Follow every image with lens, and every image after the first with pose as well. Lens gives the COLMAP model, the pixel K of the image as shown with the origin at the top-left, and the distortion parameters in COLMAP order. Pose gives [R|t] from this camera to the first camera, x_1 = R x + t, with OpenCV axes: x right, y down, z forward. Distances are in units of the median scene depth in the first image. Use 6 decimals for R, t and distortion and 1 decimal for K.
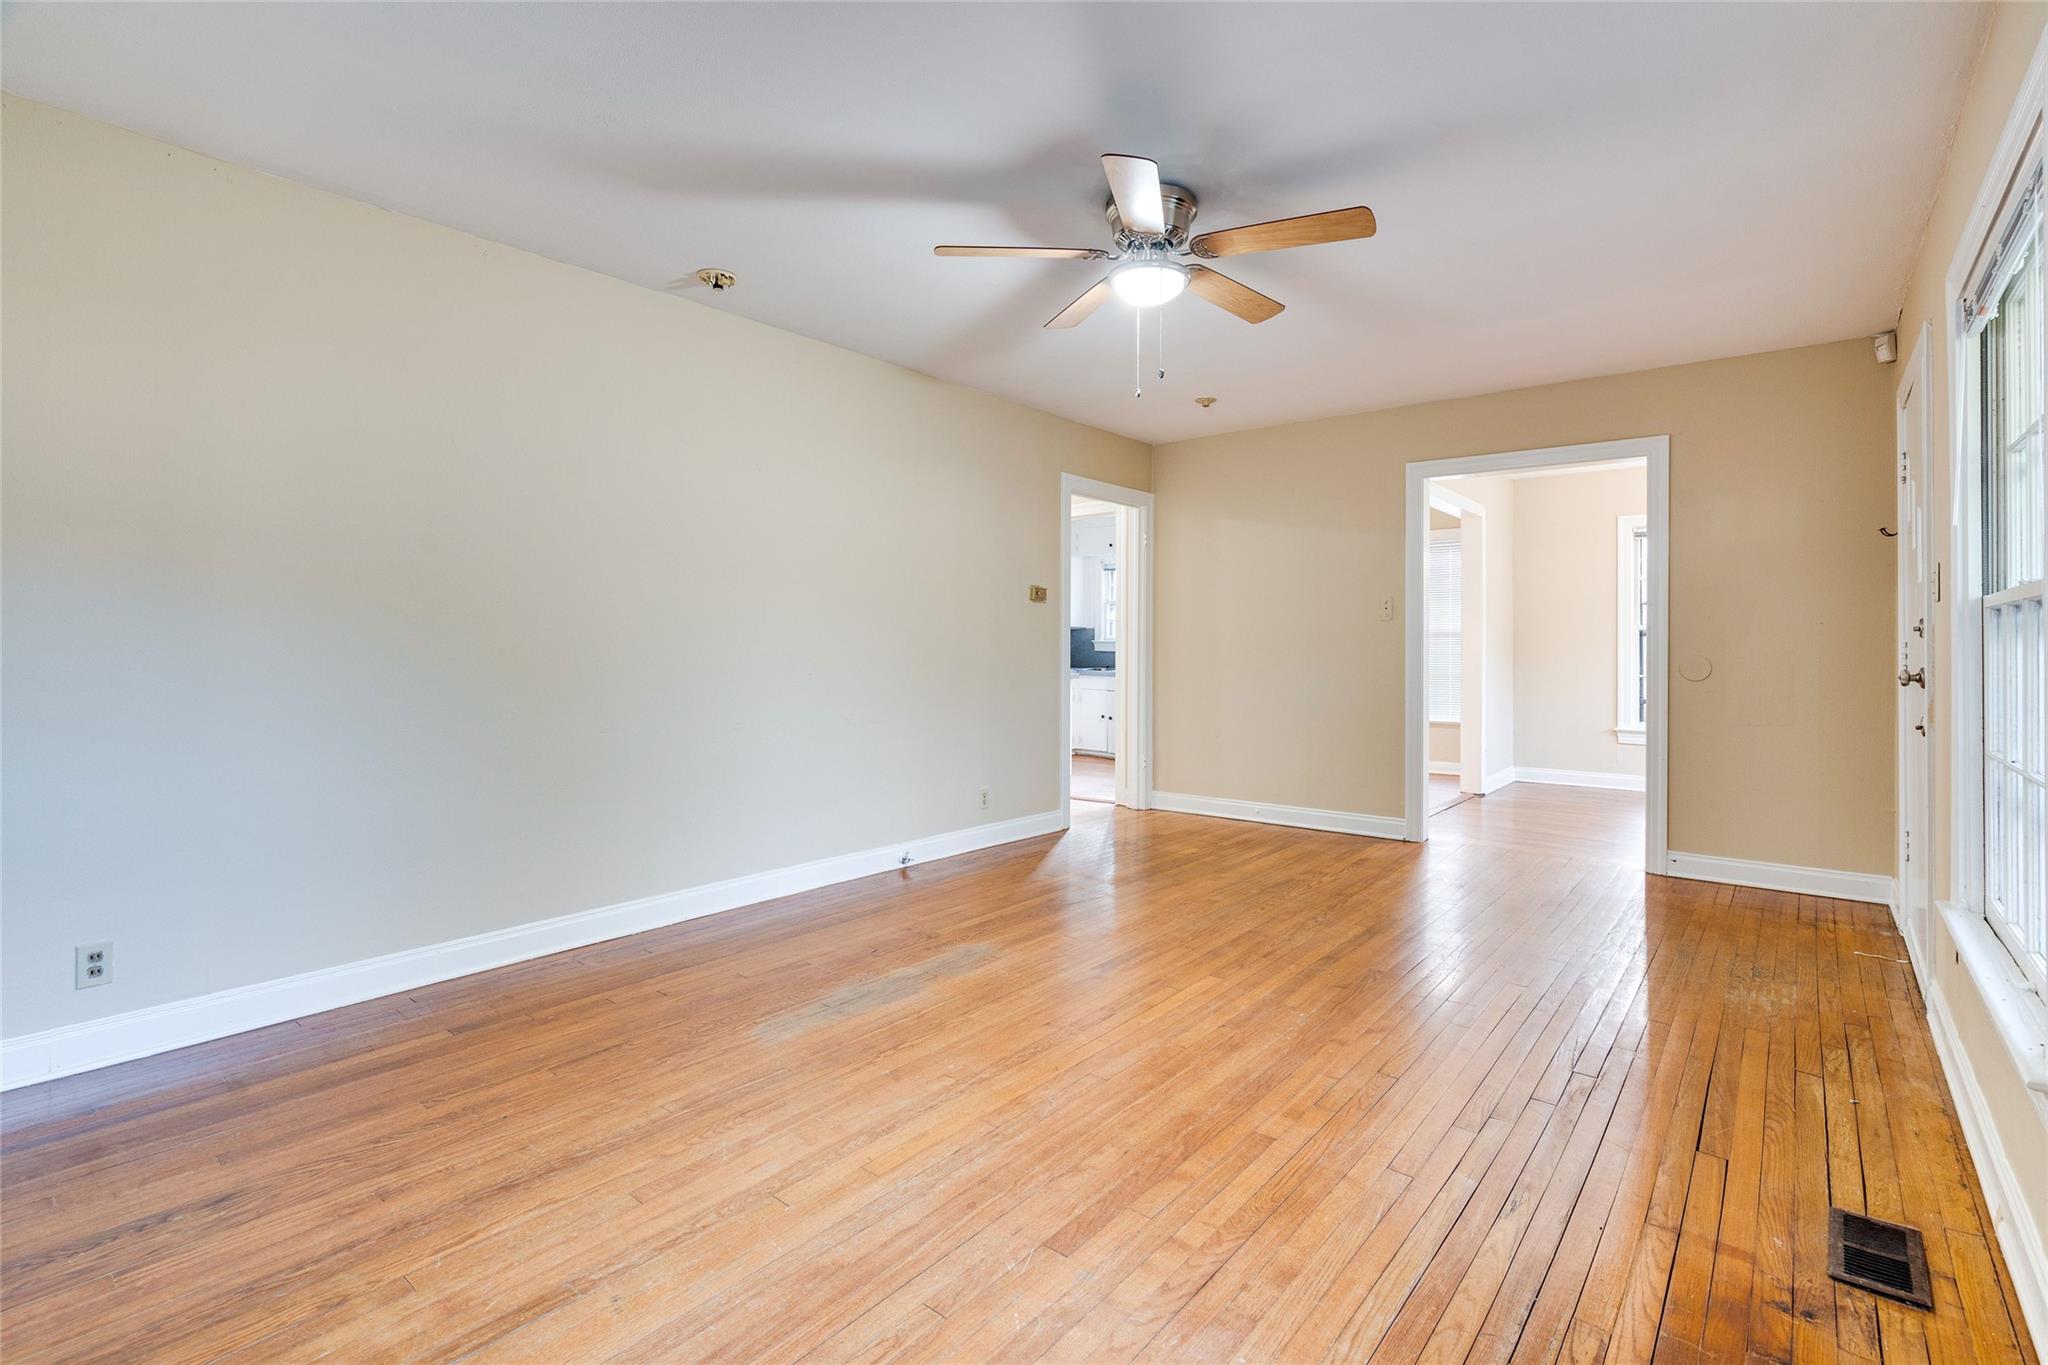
lens RADIAL K [[935.6, 0, 1030.1], [0, 935.6, 660.1], [0, 0, 1]] dist [-0.010240, 0.000785]
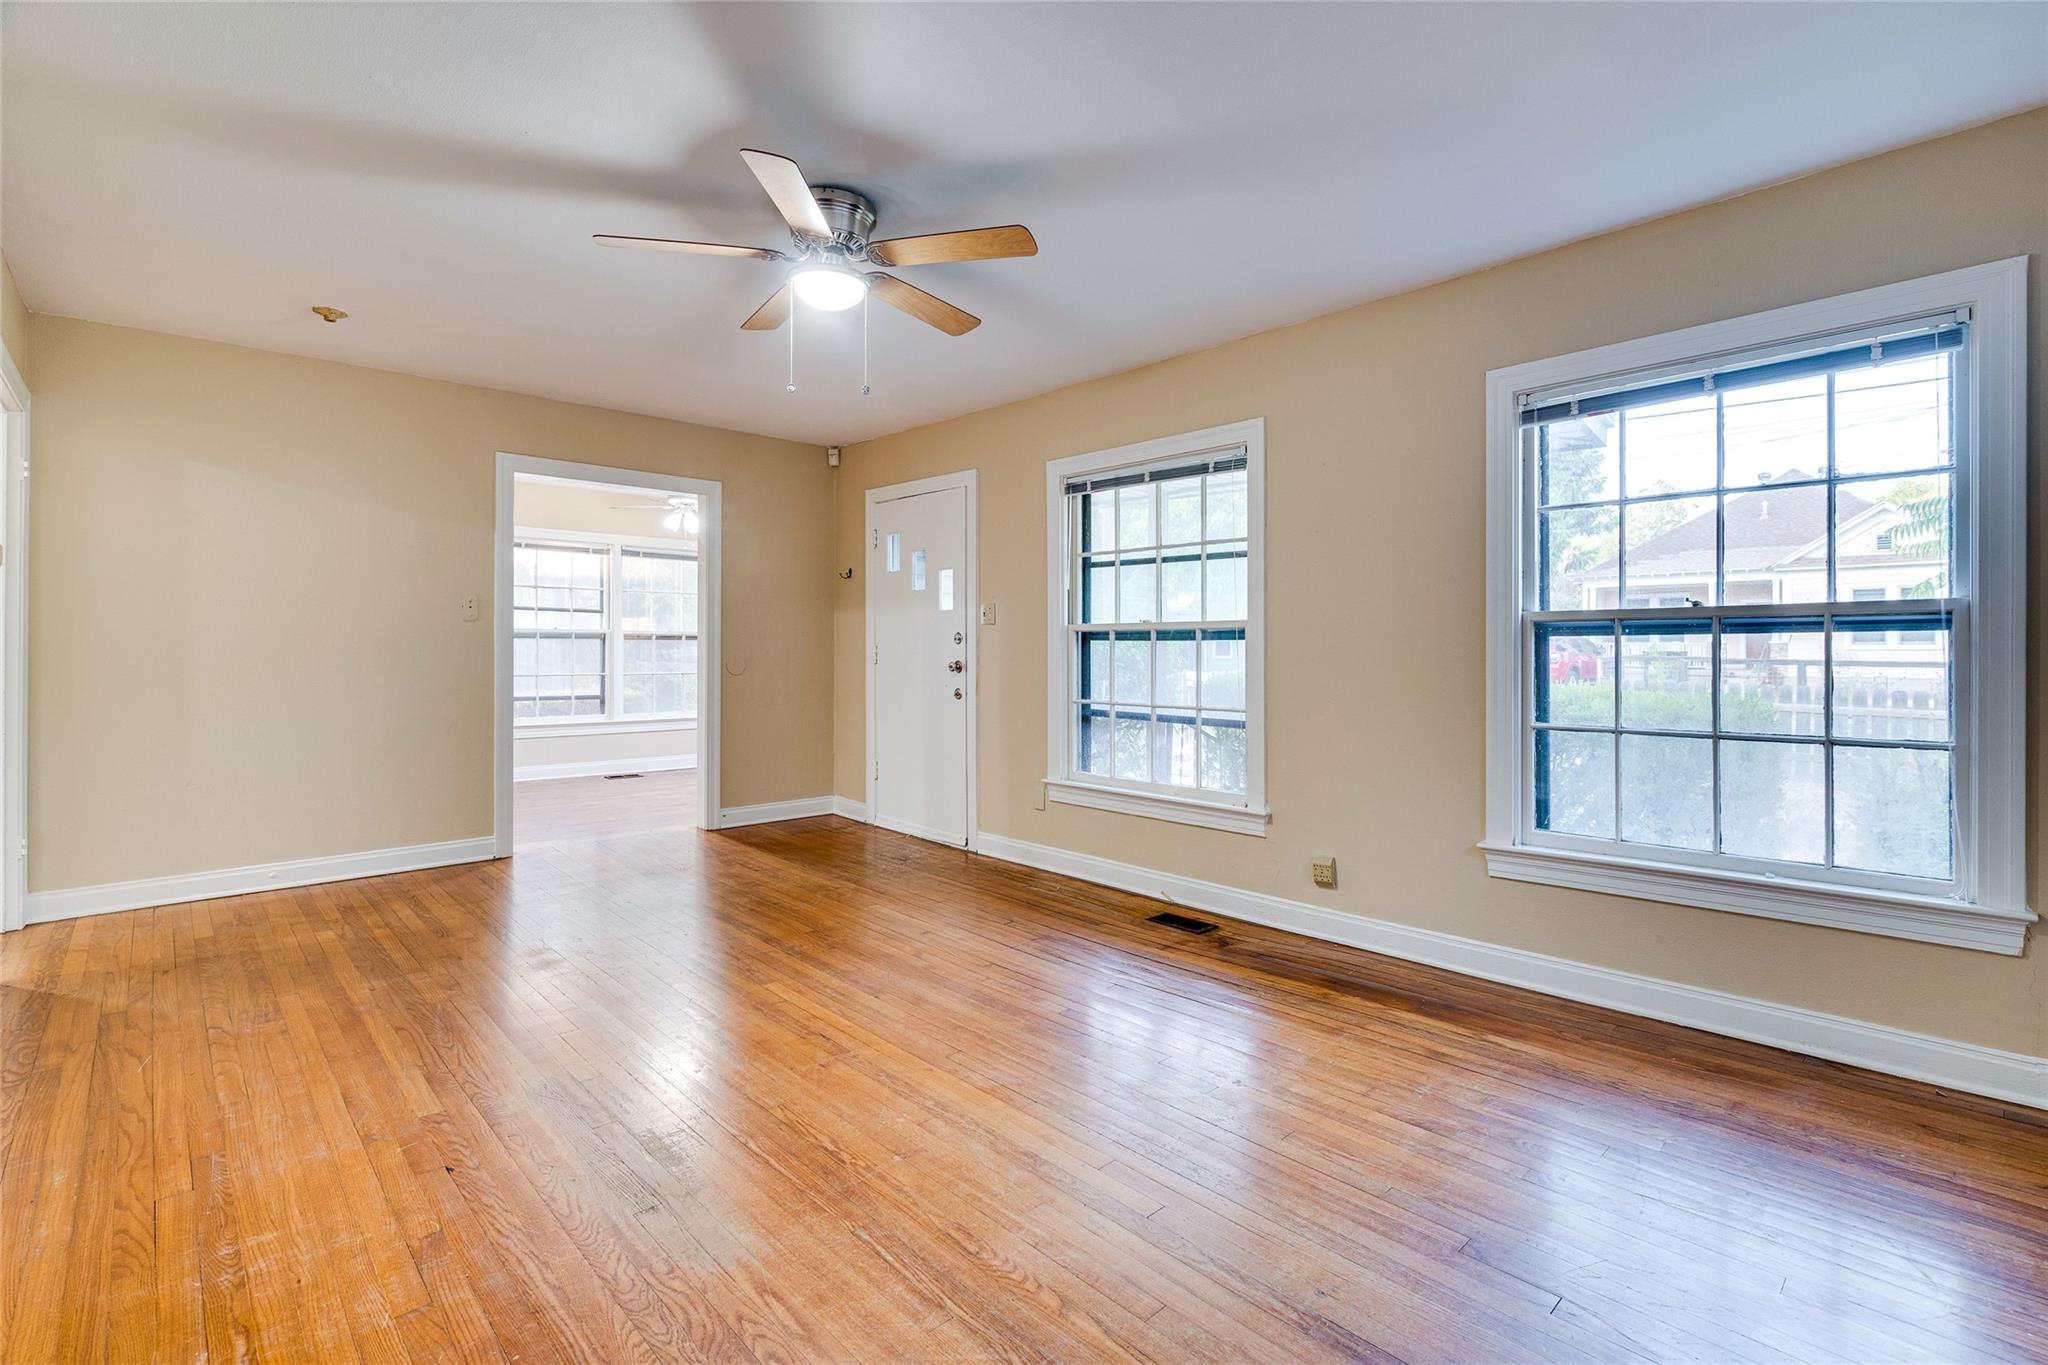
lens RADIAL K [[935.6, 0, 1030.1], [0, 935.6, 660.1], [0, 0, 1]] dist [-0.010240, 0.000785]
pose [[0.120651, -0.014238, 0.992593, -0.895453], [0.015622, 0.999801, 0.012442, -0.013970], [-0.992572, 0.014005, 0.120849, 0.719020]]
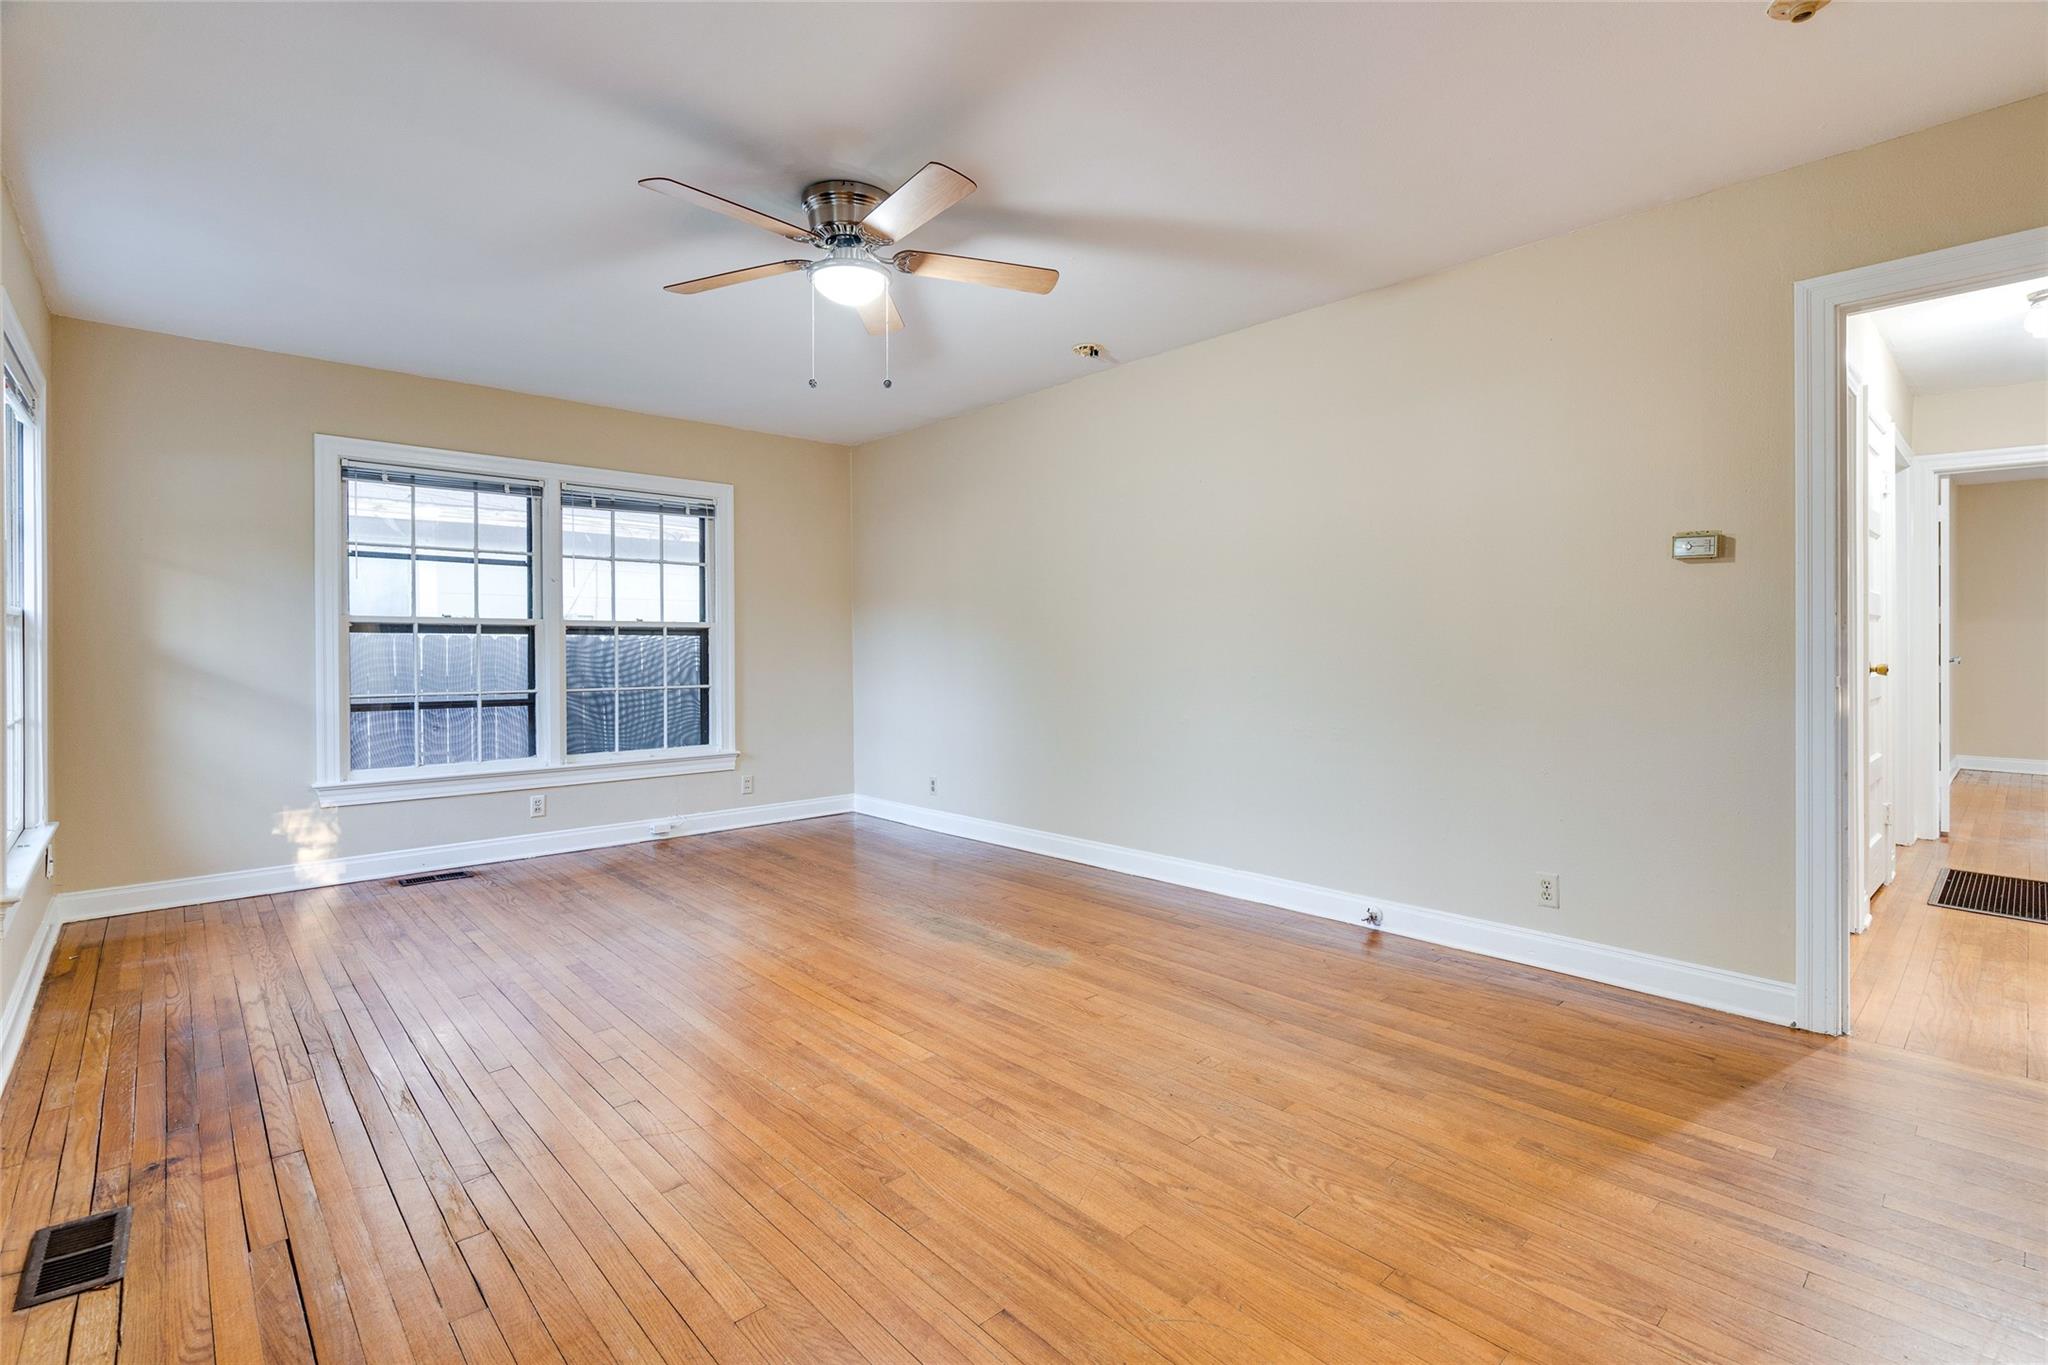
lens RADIAL K [[935.6, 0, 1030.1], [0, 935.6, 660.1], [0, 0, 1]] dist [-0.010240, 0.000785]
pose [[-0.131157, 0.009647, -0.991315, 1.170986], [-0.015089, 0.999817, 0.011727, -0.013768], [0.991247, 0.016496, -0.130987, 1.420593]]
